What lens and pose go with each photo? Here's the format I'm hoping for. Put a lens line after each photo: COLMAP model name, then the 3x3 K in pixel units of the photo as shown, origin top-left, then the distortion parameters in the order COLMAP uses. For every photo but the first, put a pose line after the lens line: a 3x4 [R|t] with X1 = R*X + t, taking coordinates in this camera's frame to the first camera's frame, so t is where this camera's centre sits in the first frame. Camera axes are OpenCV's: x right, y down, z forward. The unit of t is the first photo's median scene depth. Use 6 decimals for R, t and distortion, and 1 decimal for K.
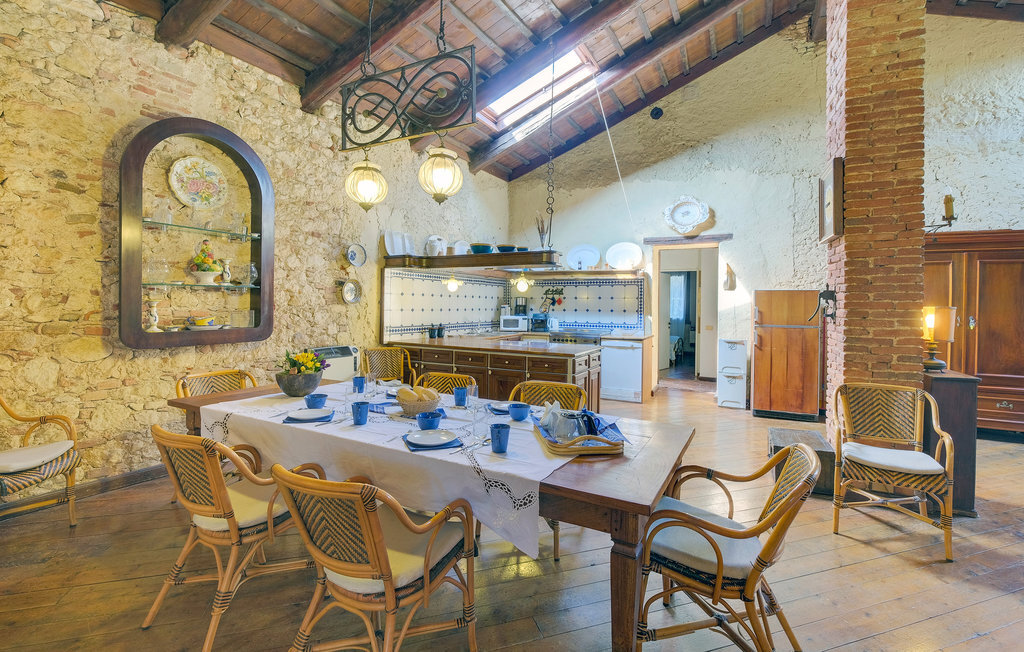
lens RADIAL K [[466.8, 0, 519.4], [0, 466.8, 303.9], [0, 0, 1]] dist [0.000872, 0.000401]
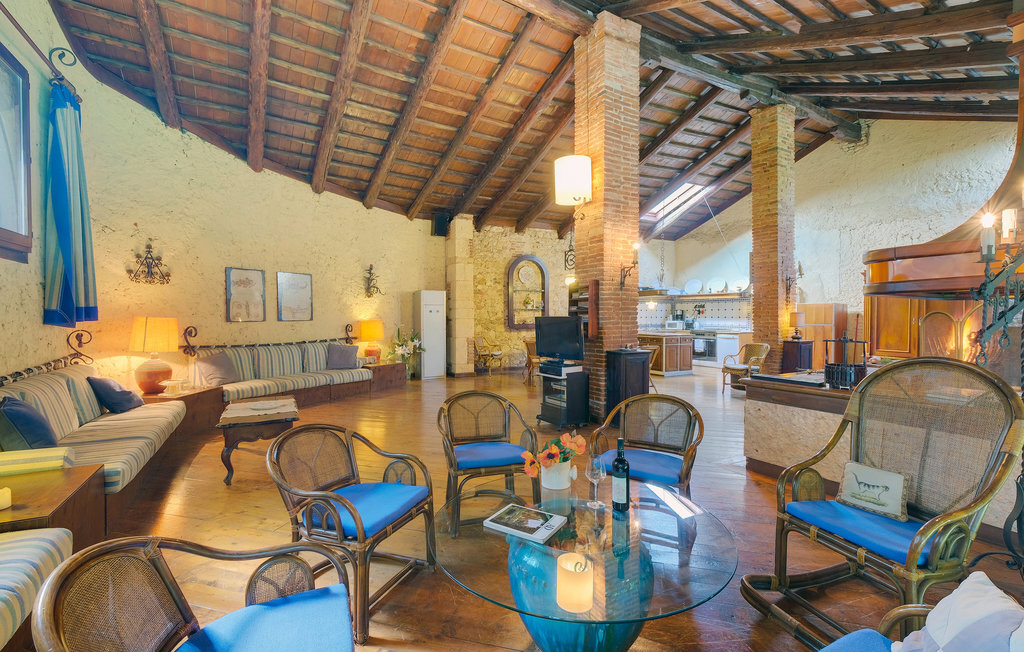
lens RADIAL K [[438.2, 0, 514.7], [0, 438.2, 325.4], [0, 0, 1]] dist [0.000148, 0.000000]
pose [[0.839212, -0.000047, -0.543805, 0.524423], [0.010763, 0.999806, 0.016523, 0.012684], [0.543699, -0.019720, 0.839049, -0.946761]]
